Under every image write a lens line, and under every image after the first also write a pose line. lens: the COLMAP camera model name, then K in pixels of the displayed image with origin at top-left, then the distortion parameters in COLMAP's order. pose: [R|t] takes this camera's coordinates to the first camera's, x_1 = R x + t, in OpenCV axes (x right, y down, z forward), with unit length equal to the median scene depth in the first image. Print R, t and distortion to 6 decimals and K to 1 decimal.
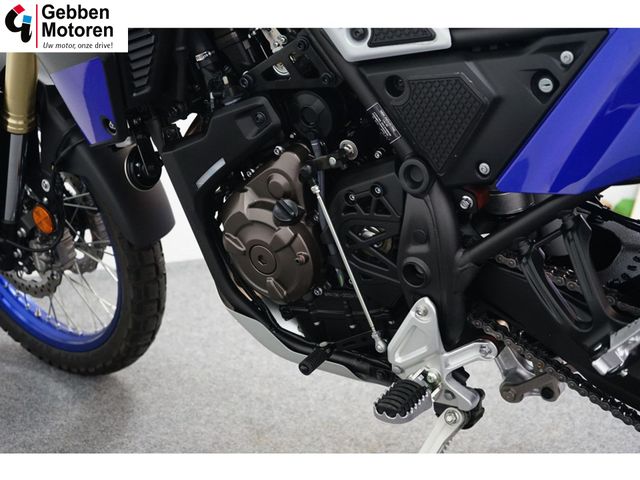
lens RADIAL K [[959.0, 0, 321.6], [0, 959.0, 239.5], [0, 0, 1]] dist [-0.003738, 0.000000]
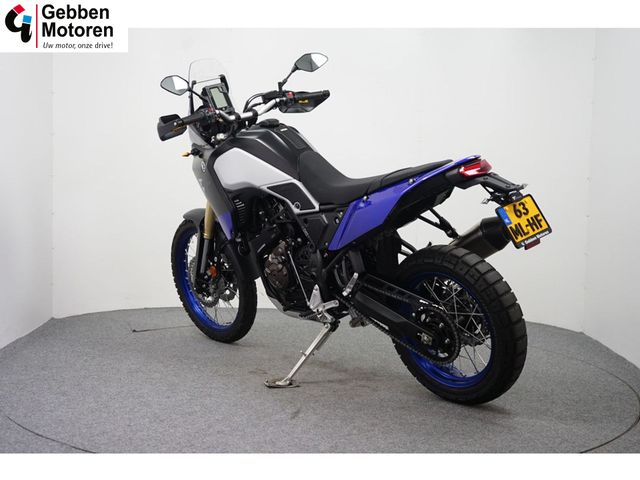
lens RADIAL K [[959.0, 0, 321.0], [0, 959.0, 241.1], [0, 0, 1]] dist [-0.003738, 0.000000]
pose [[0.976486, 0.035995, -0.212552, 0.795773], [-0.074705, 0.981369, -0.177012, 0.481992], [0.202221, 0.188728, 0.960983, -2.144716]]
